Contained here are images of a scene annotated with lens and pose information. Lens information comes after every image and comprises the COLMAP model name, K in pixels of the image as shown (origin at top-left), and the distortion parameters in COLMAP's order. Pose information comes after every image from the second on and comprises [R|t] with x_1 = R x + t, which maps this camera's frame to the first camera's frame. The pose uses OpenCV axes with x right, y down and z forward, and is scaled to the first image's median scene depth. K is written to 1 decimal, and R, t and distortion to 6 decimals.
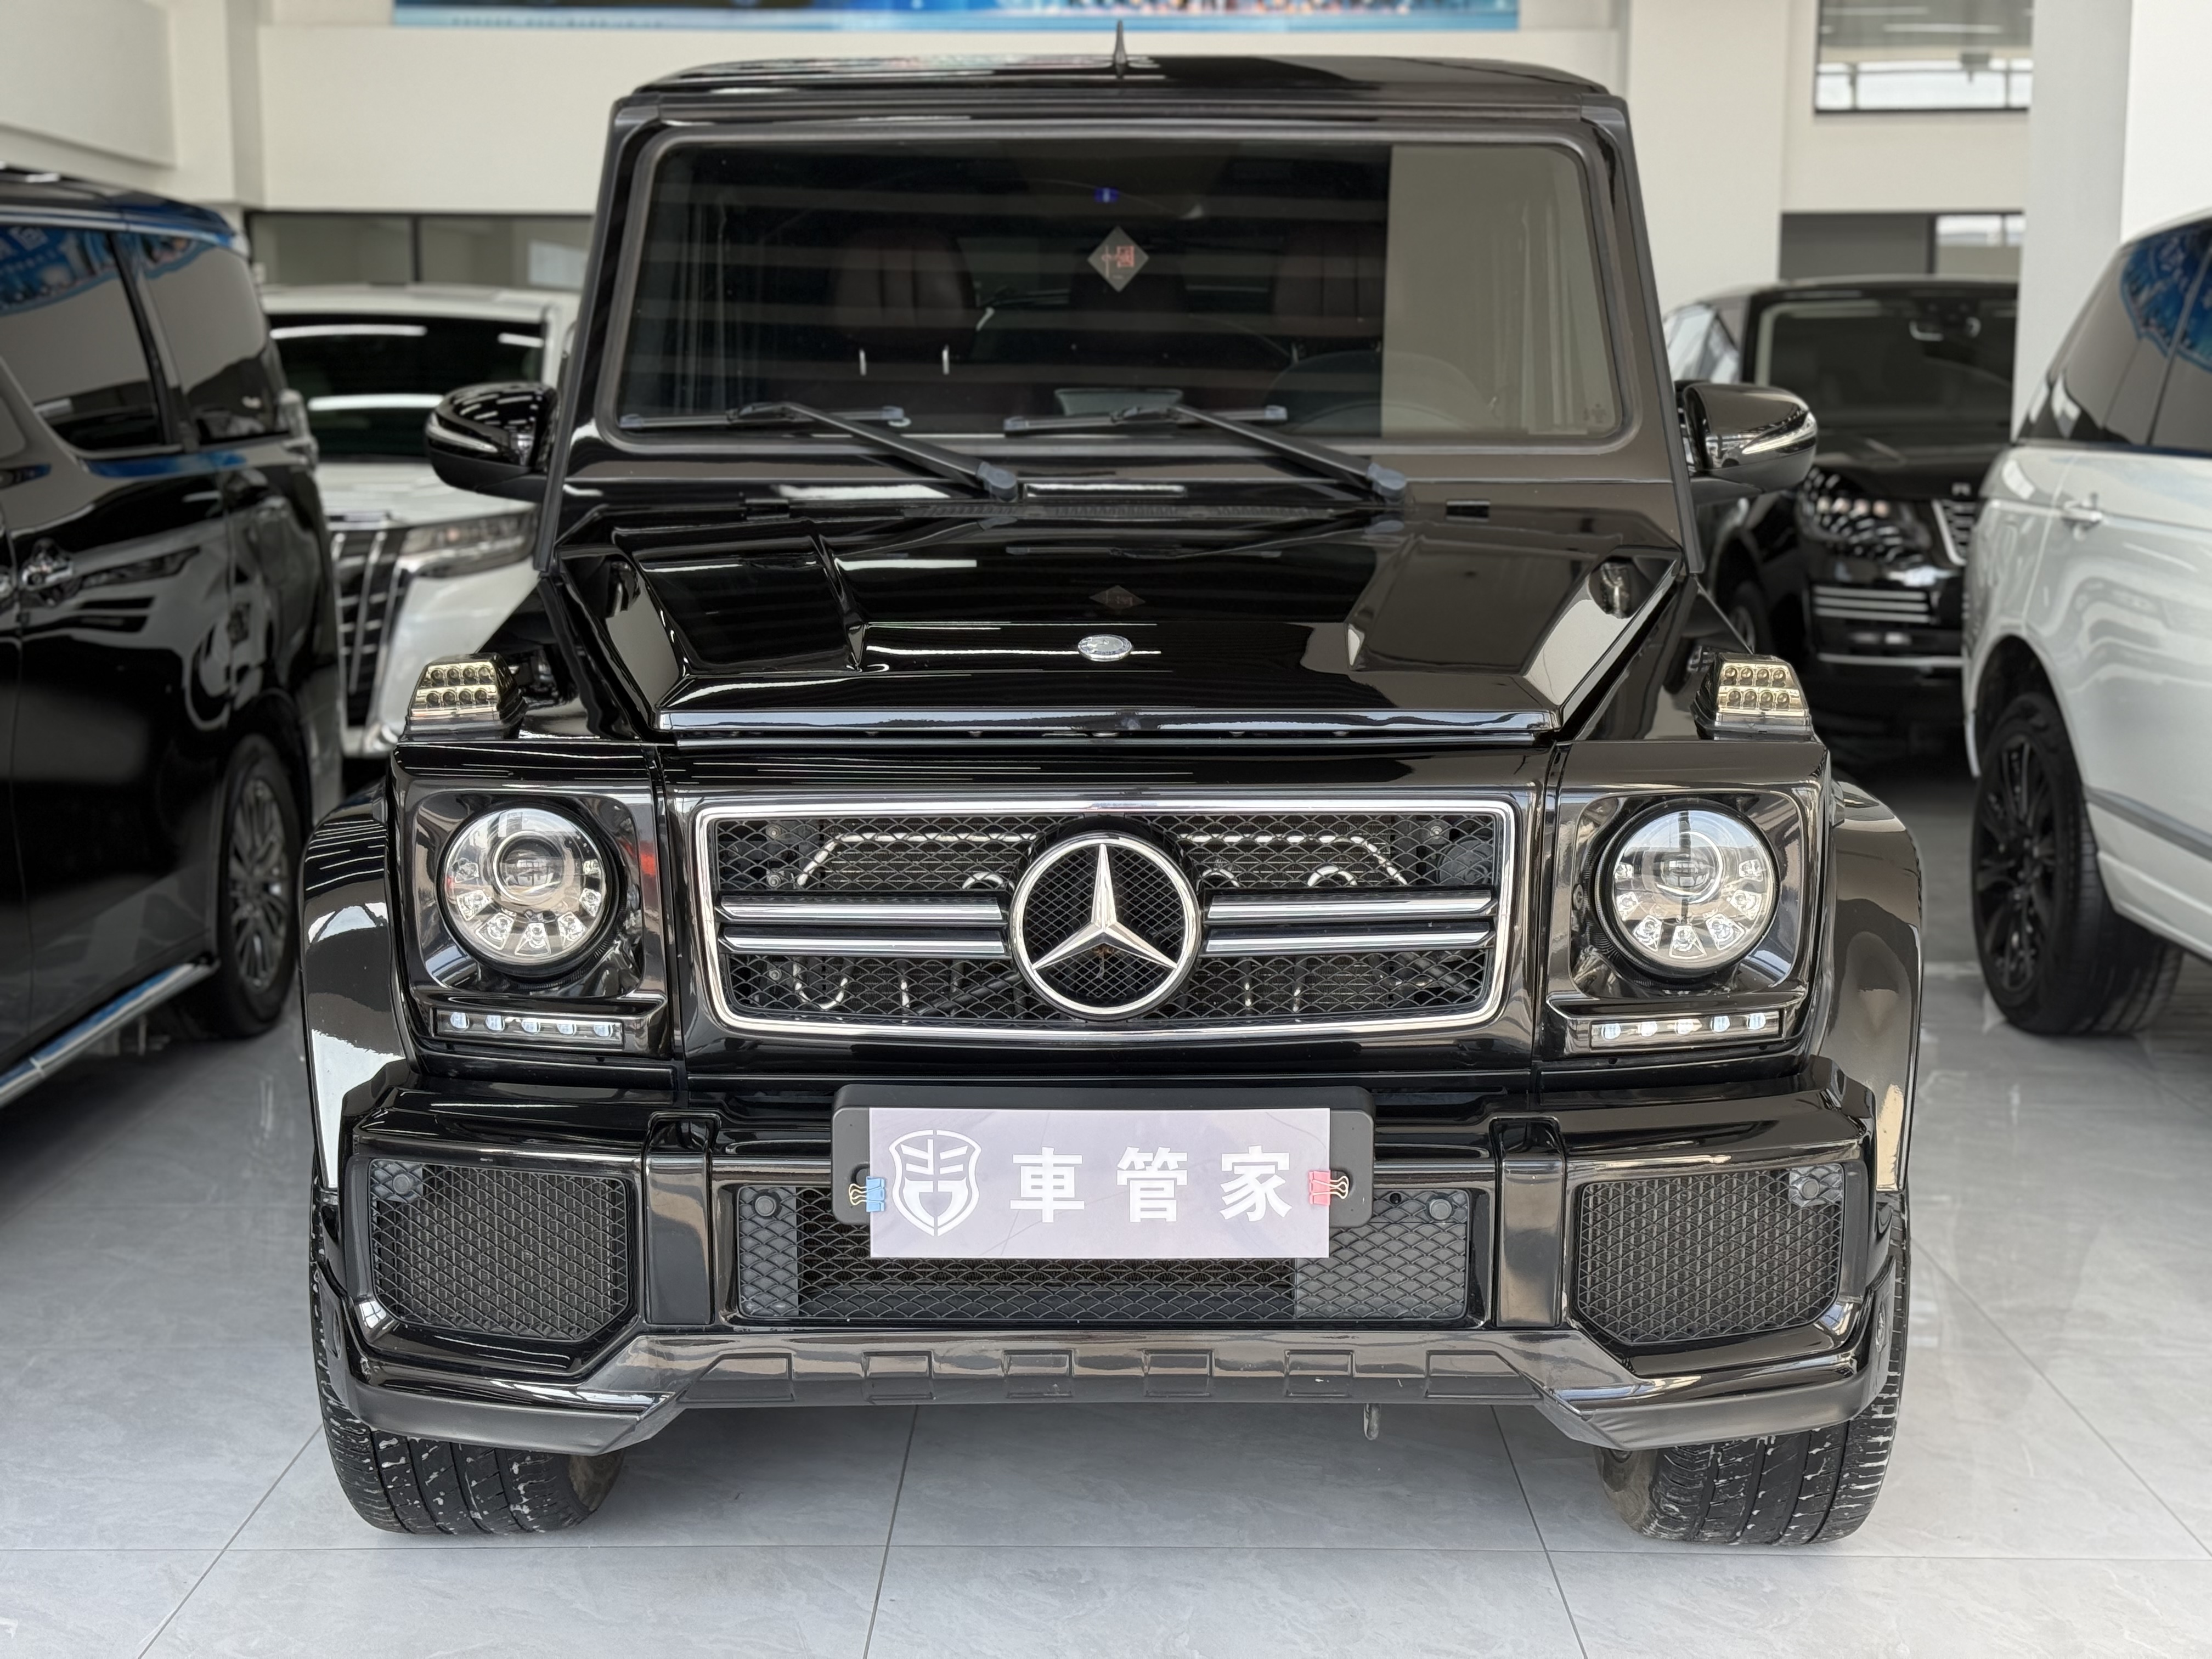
lens RADIAL K [[3094.4, 0, 1106.0], [0, 3094.4, 829.5], [0, 0, 1]] dist [0.190674, -0.343340]
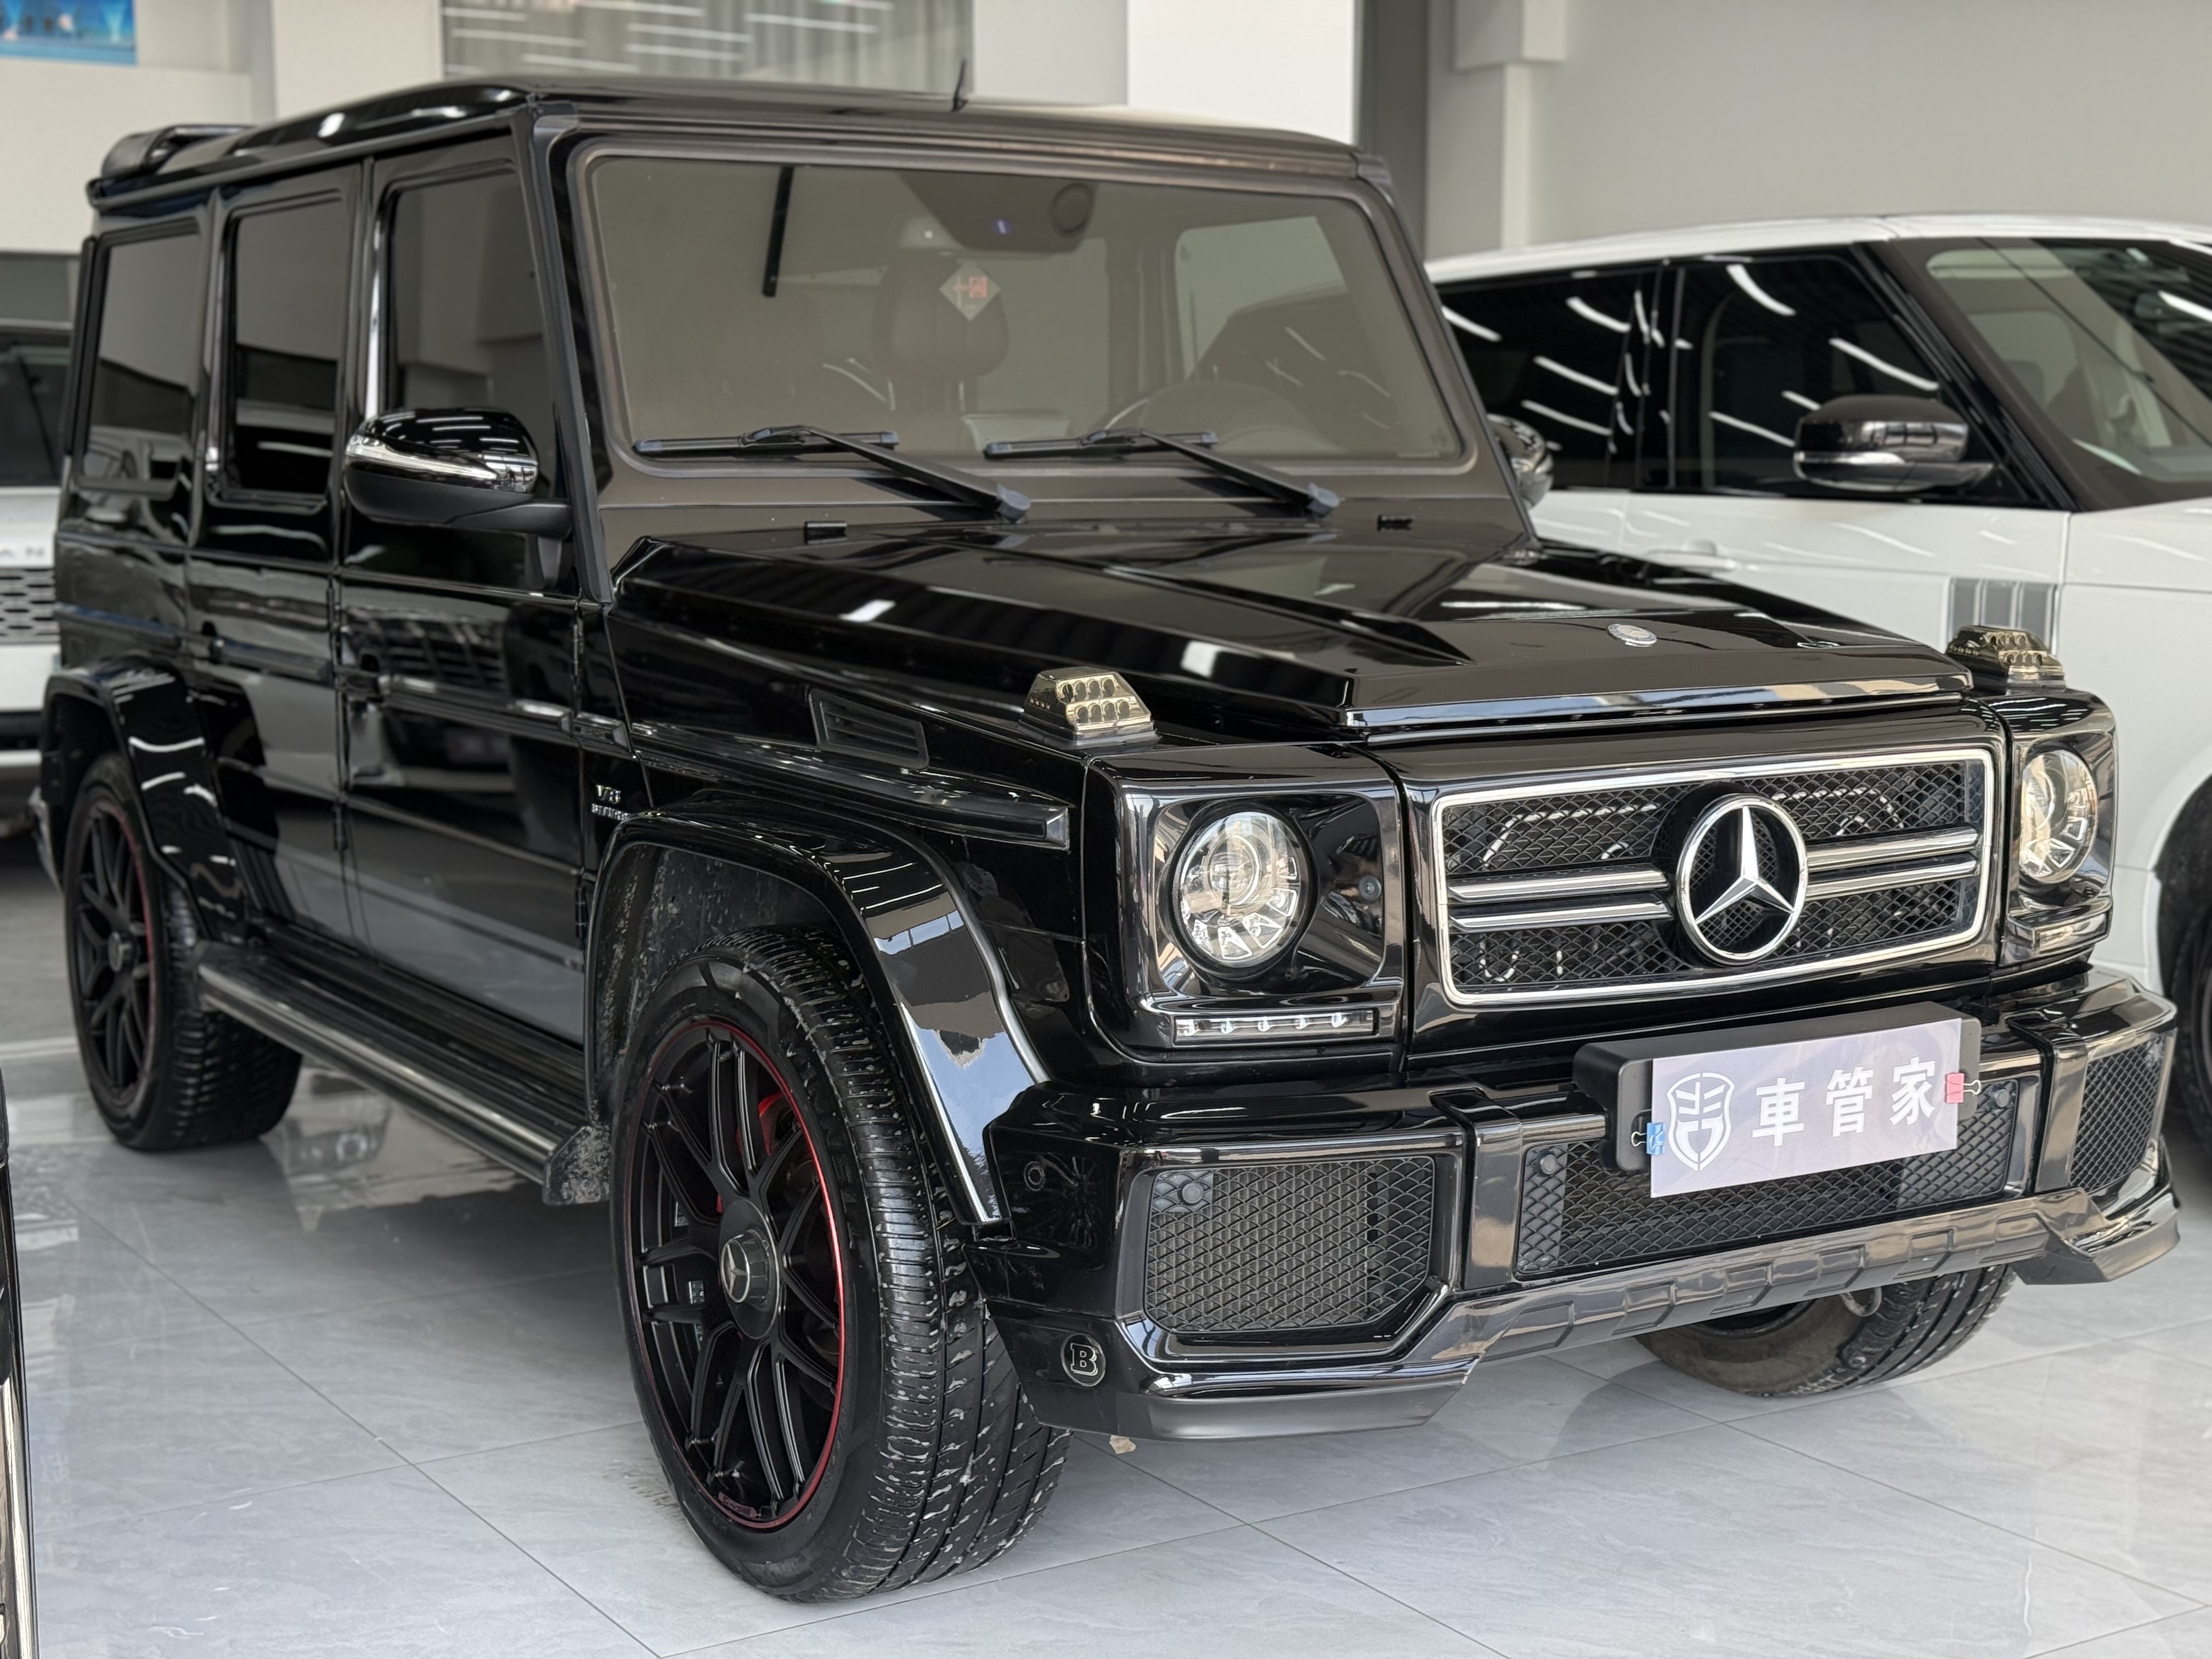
lens RADIAL K [[3094.4, 0, 1106.0], [0, 3094.4, 829.5], [0, 0, 1]] dist [0.190674, -0.343340]
pose [[0.841780, -0.065923, 0.535780, -0.787676], [0.076733, 0.997049, 0.002120, -0.006629], [-0.534339, 0.039327, 0.844355, 0.176873]]
